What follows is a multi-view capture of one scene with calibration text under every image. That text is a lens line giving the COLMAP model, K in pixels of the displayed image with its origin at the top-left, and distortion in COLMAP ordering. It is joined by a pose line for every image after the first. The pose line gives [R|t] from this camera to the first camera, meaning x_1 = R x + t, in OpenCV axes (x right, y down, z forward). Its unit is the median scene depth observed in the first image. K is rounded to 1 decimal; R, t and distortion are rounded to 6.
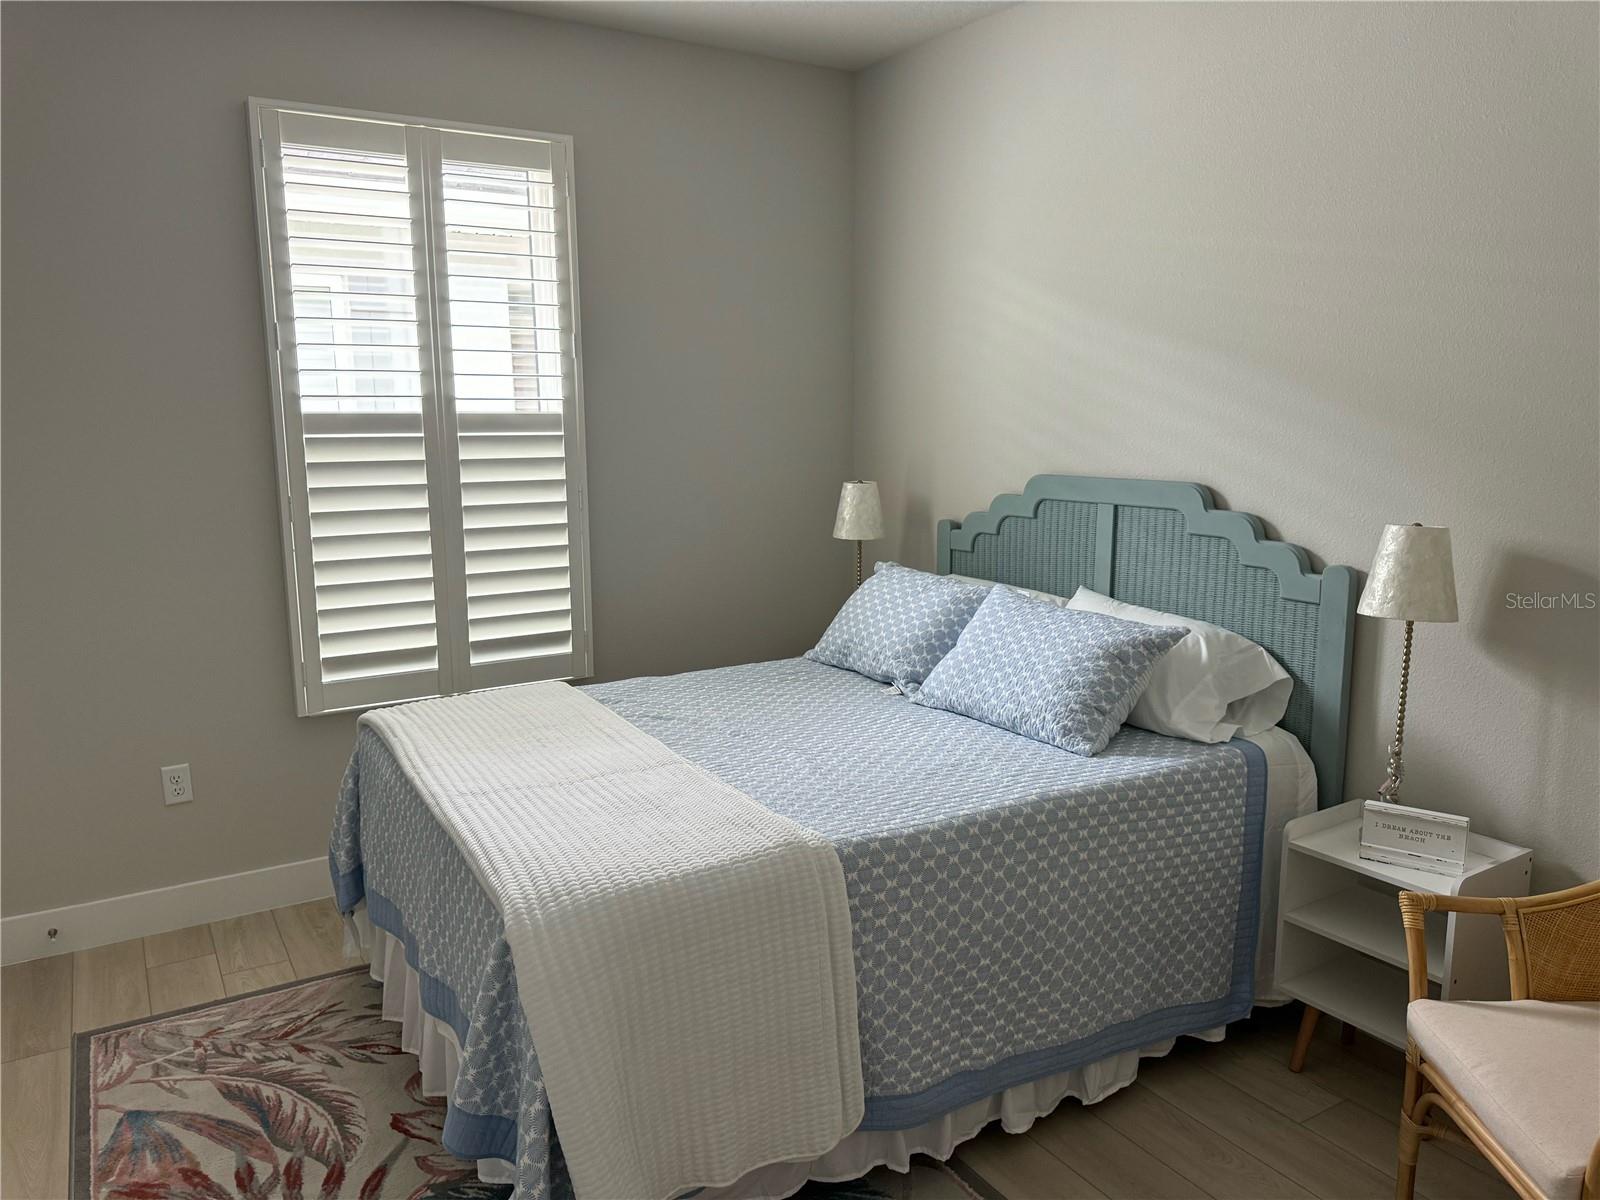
lens RADIAL K [[1120.3, 0, 804.3], [0, 1120.3, 598.0], [0, 0, 1]] dist [0.006836, -0.007935]
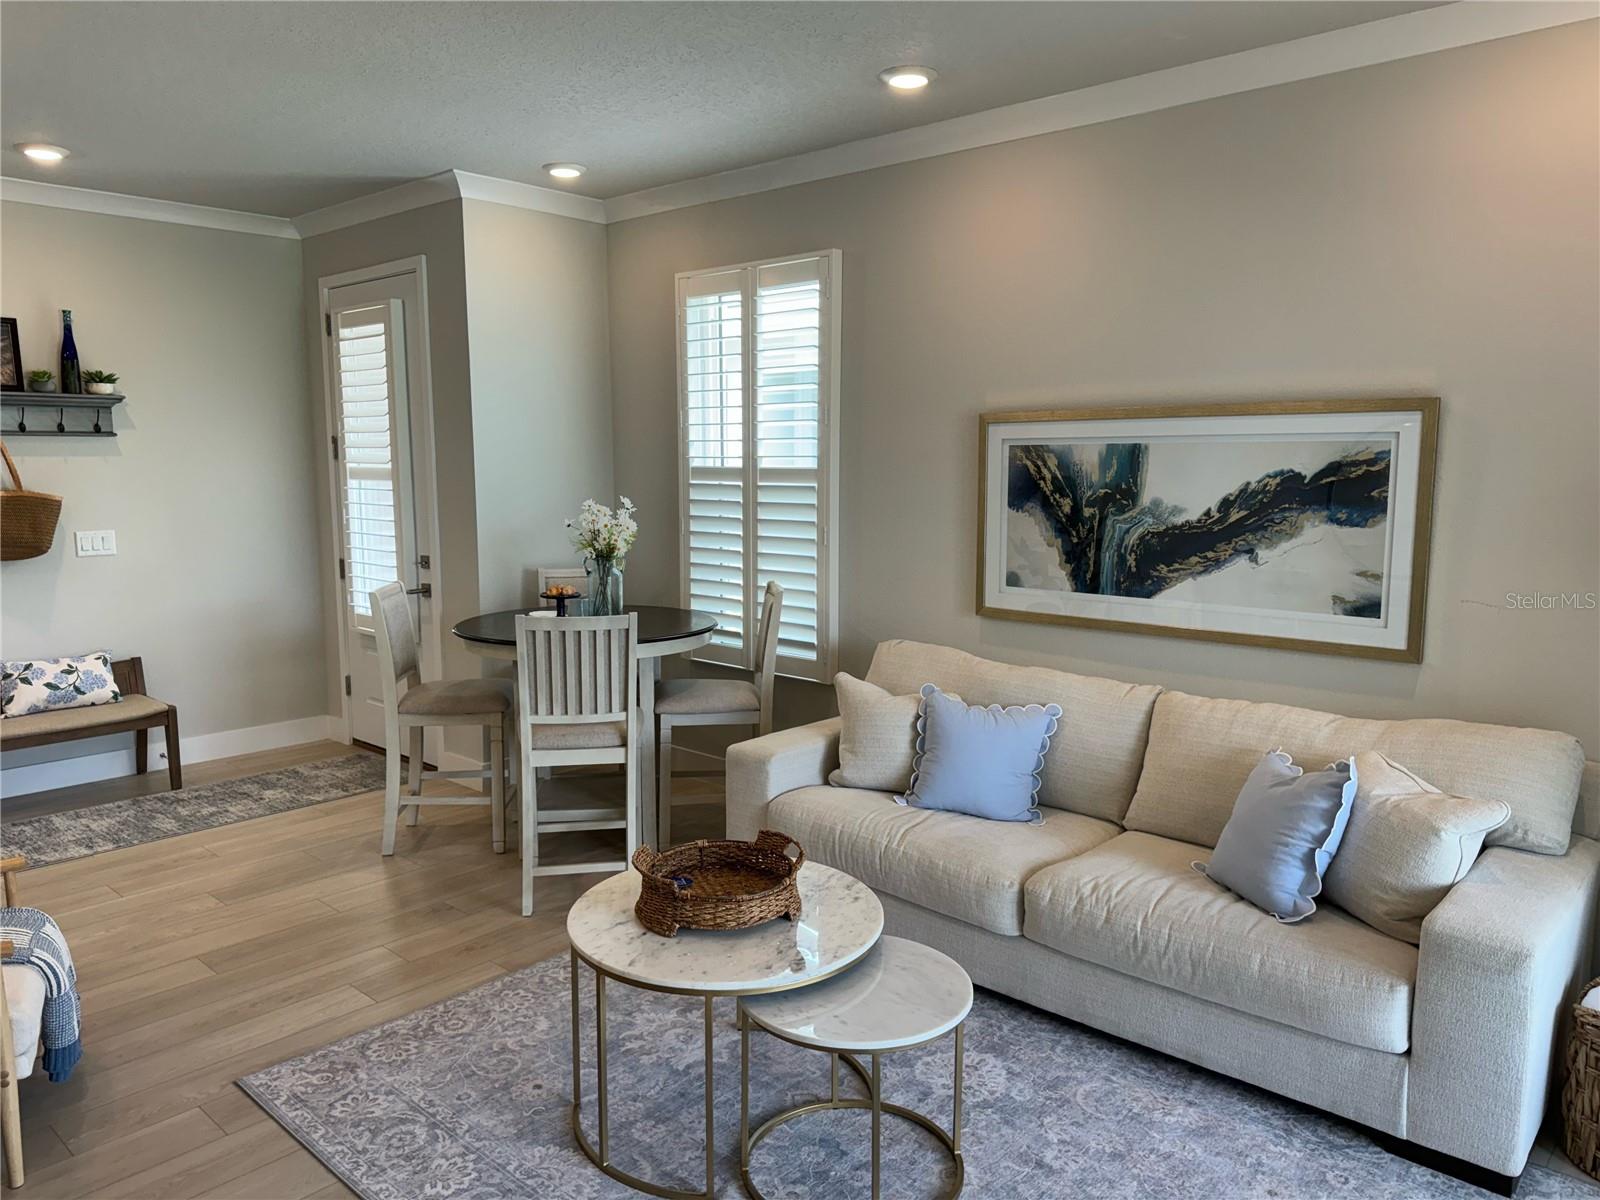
lens RADIAL K [[1120.3, 0, 814.3], [0, 1120.3, 591.2], [0, 0, 1]] dist [0.006836, -0.007935]
pose [[0.282436, 0.102333, -0.953812, 1.062244], [-0.156453, 0.985895, 0.059447, -0.110183], [0.946442, 0.132437, 0.294462, 0.694330]]
